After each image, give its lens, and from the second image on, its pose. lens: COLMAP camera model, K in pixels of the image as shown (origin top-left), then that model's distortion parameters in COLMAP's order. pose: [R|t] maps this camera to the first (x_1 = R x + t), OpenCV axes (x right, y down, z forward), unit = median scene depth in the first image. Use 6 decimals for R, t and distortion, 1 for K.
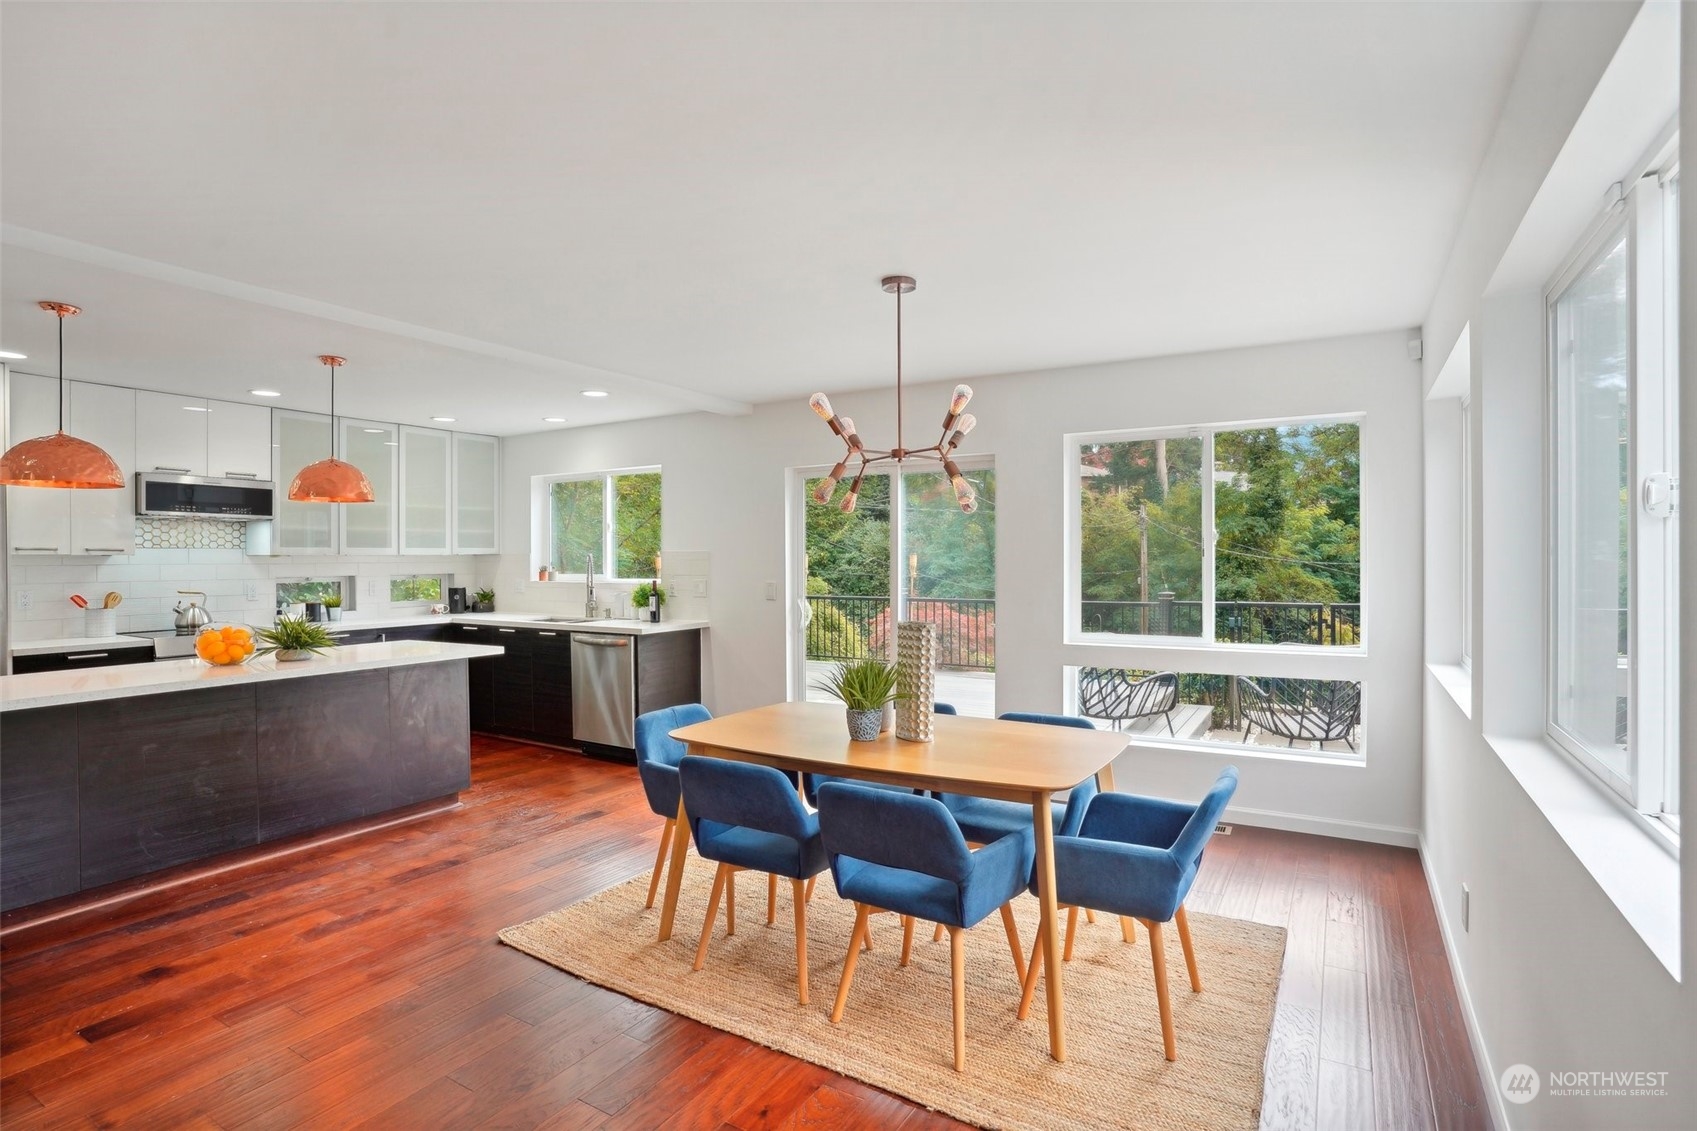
lens RADIAL K [[830.9, 0, 853.7], [0, 830.9, 562.2], [0, 0, 1]] dist [-0.001793, 0.000438]
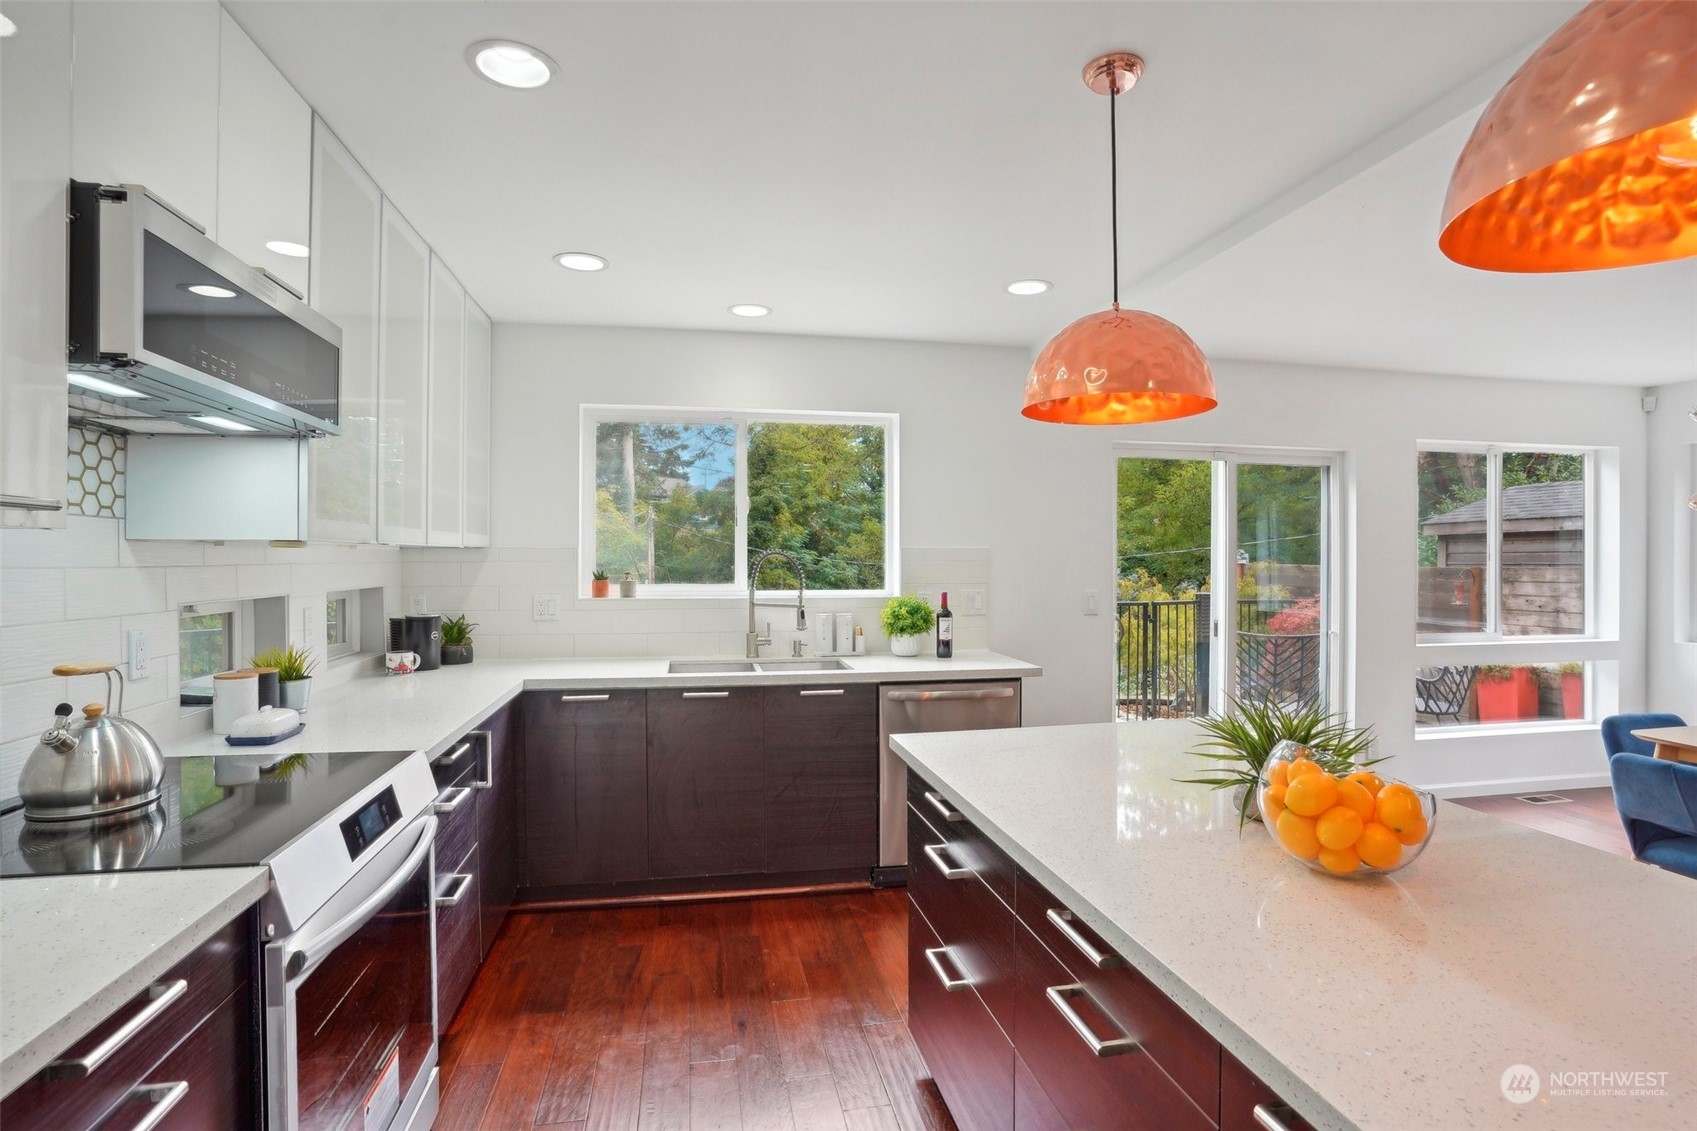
lens RADIAL K [[816.3, 0, 848.5], [0, 816.3, 565.5], [0, 0, 1]] dist [-0.001518, -0.000037]
pose [[0.717423, 0.005724, 0.696614, -0.949344], [-0.005861, 0.999980, -0.002180, 0.003483], [-0.696613, -0.002519, 0.717443, 0.776669]]
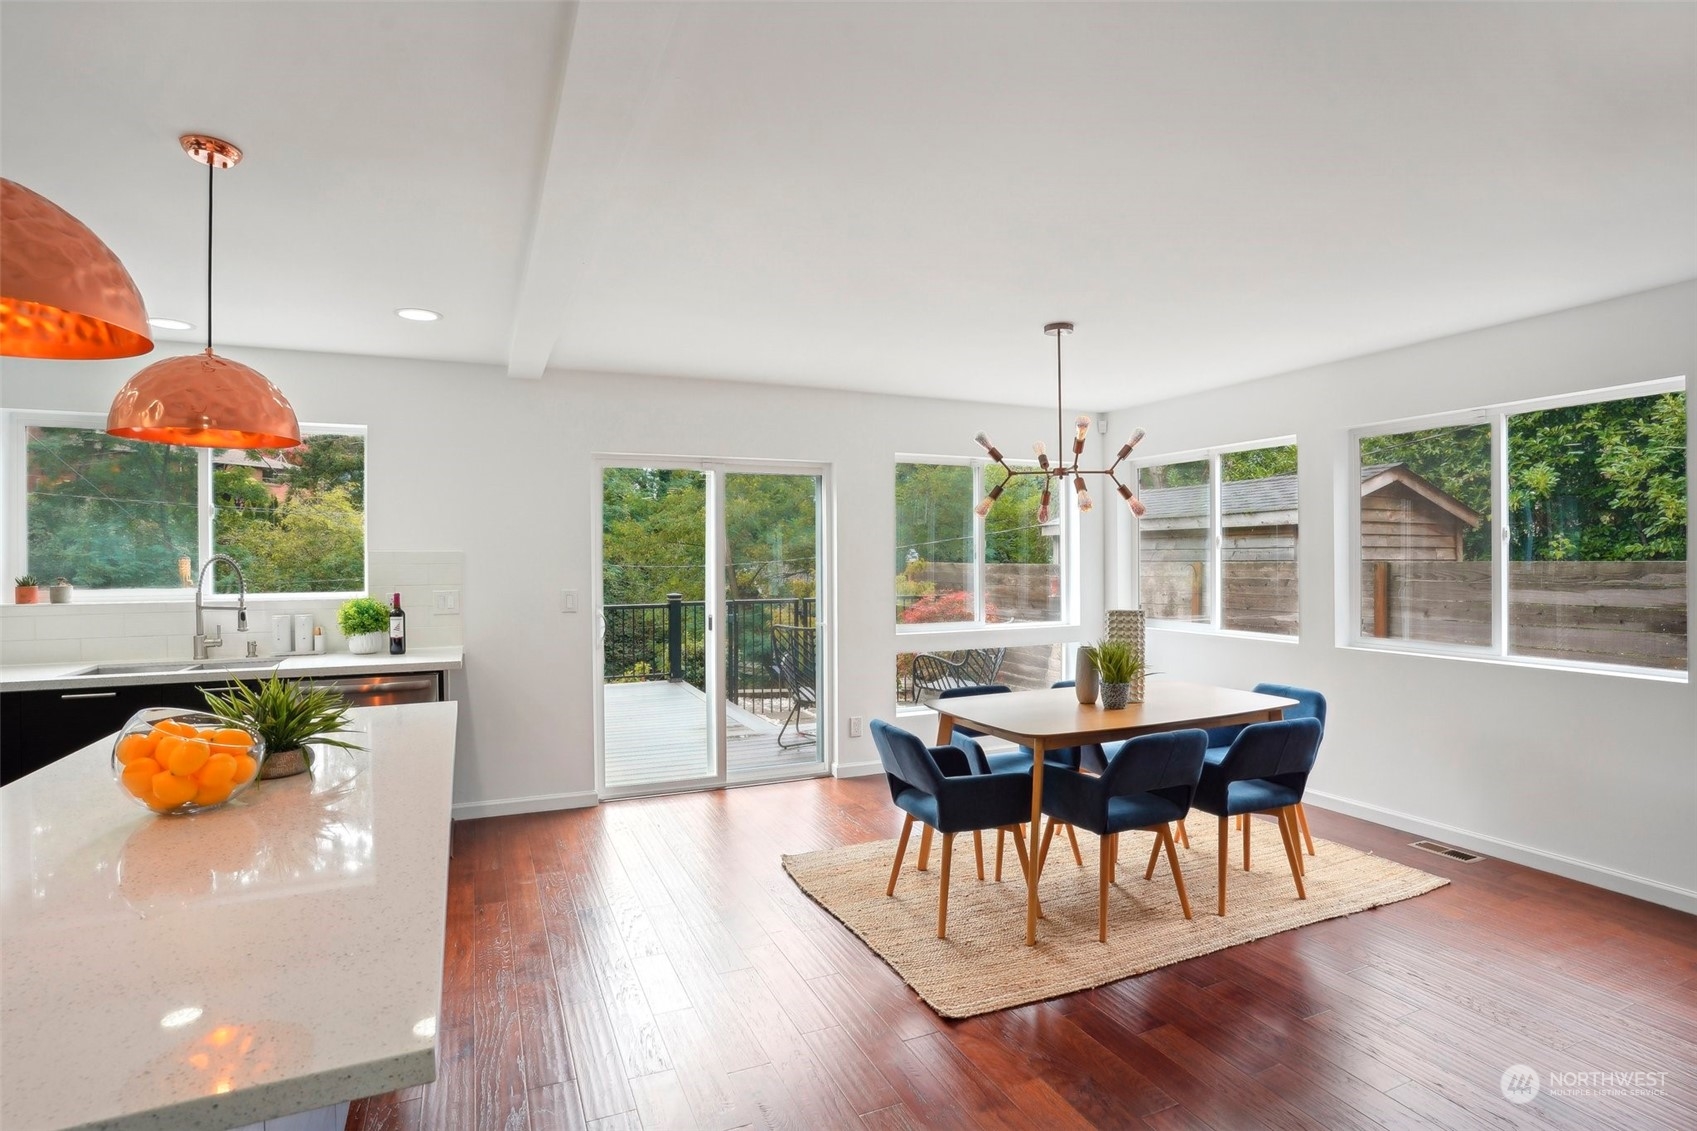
lens RADIAL K [[830.9, 0, 853.7], [0, 830.9, 562.2], [0, 0, 1]] dist [-0.001793, 0.000438]
pose [[0.584916, 0.002346, 0.811091, -0.747520], [0.005249, 0.999964, -0.006677, 0.003403], [-0.811077, 0.008163, 0.584882, 0.375725]]
